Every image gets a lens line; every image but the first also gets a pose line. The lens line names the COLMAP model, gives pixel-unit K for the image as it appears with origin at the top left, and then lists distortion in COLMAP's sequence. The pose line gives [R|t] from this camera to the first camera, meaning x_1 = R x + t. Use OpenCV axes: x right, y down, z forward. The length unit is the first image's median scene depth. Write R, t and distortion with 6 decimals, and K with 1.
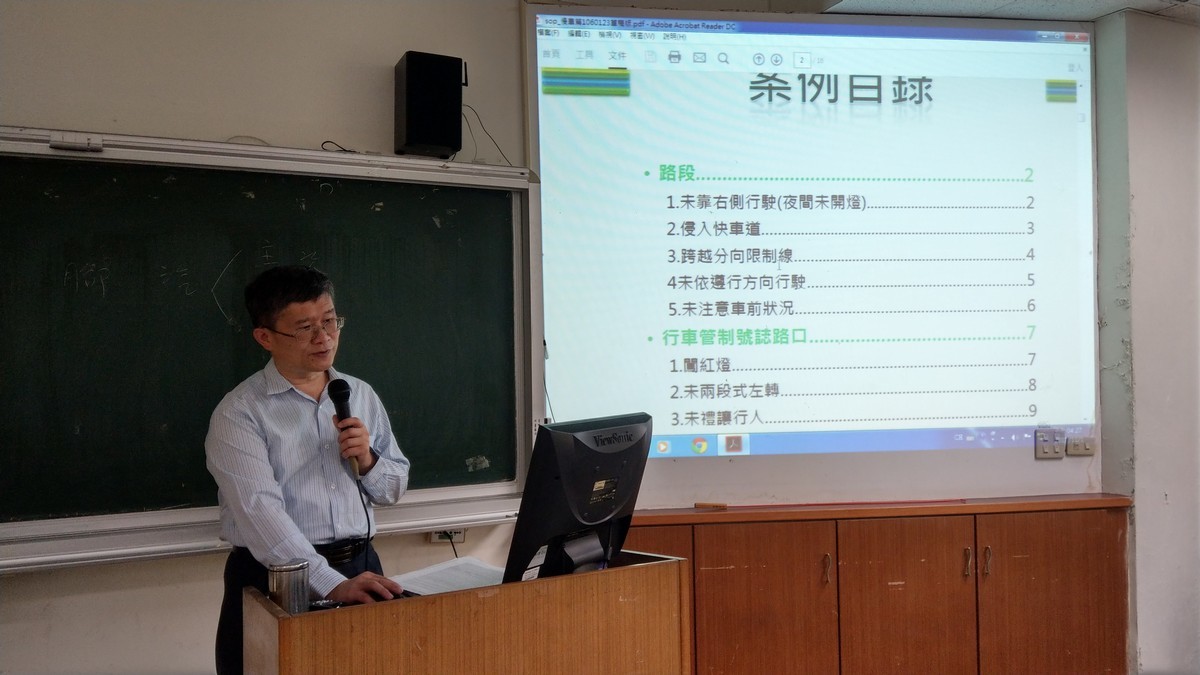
lens RADIAL K [[979.3, 0, 600.1], [0, 979.3, 313.9], [0, 0, 1]] dist [0.116255, -0.227004]
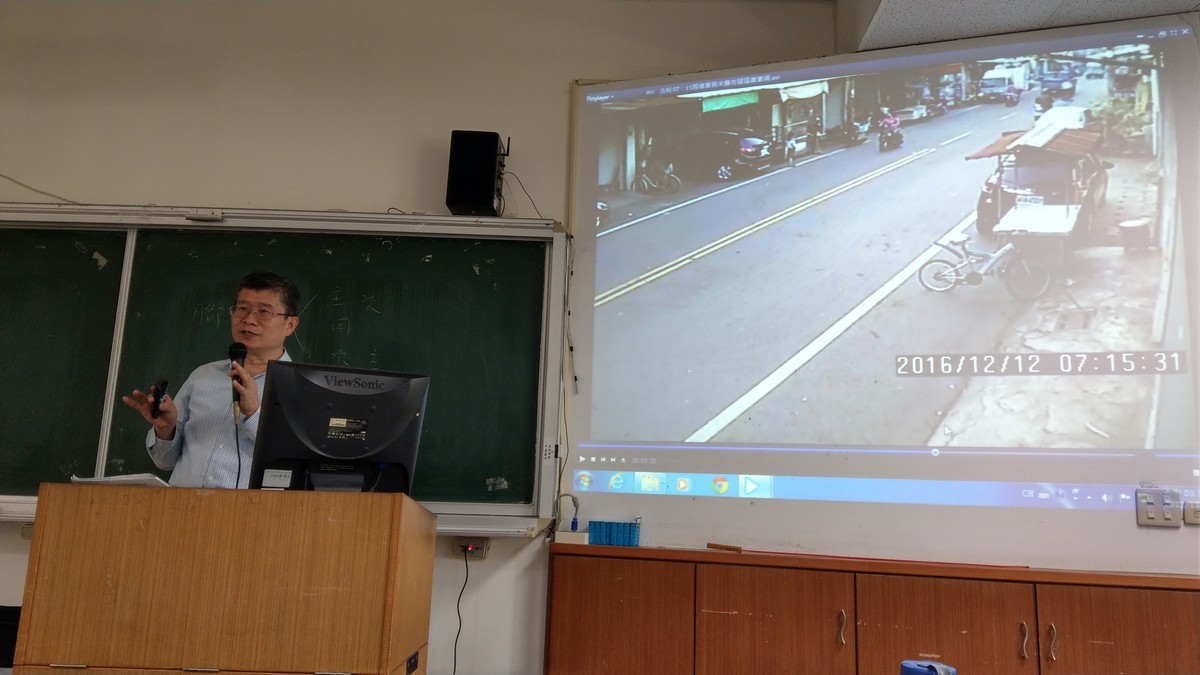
lens RADIAL K [[967.4, 0, 600.6], [0, 967.4, 294.4], [0, 0, 1]] dist [0.087730, -0.140368]
pose [[0.883474, -0.054364, -0.465315, 0.481511], [-0.034089, 0.983151, -0.179588, 0.132053], [0.467238, 0.174524, 0.866735, 0.078287]]
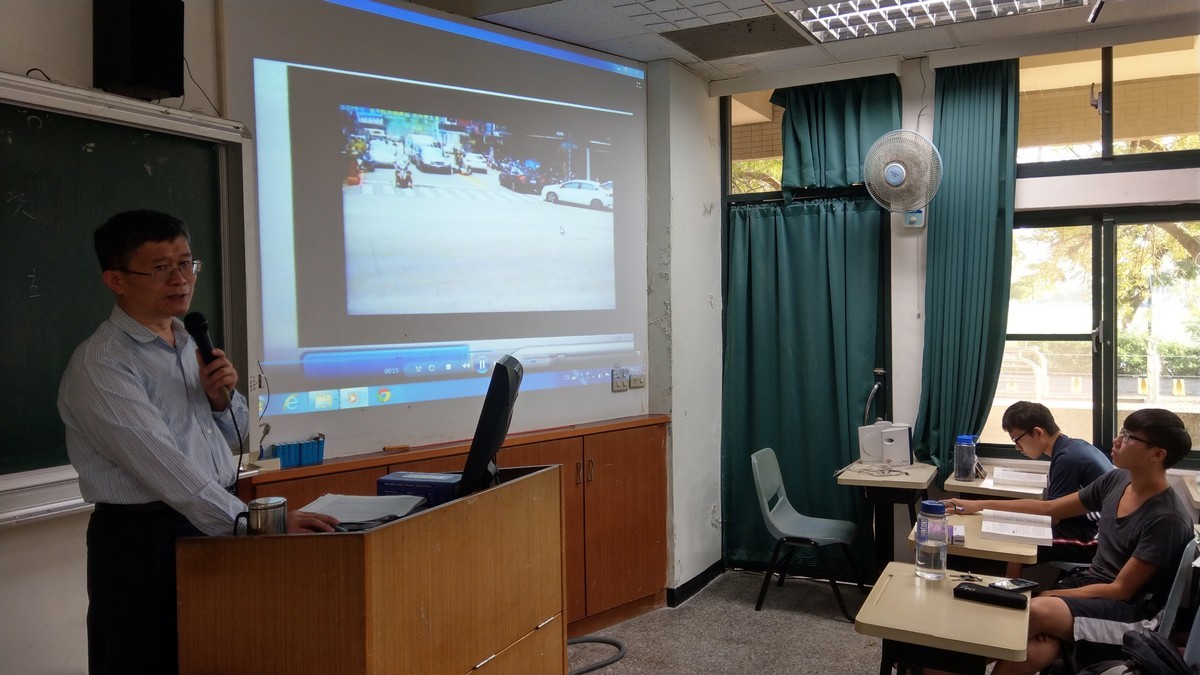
lens RADIAL K [[914.0, 0, 593.4], [0, 914.0, 316.5], [0, 0, 1]] dist [0.075588, -0.165830]
pose [[0.809046, -0.004578, 0.587727, -0.330899], [-0.006228, 0.999847, 0.016360, 0.029106], [-0.587712, -0.016896, 0.808894, 0.034114]]
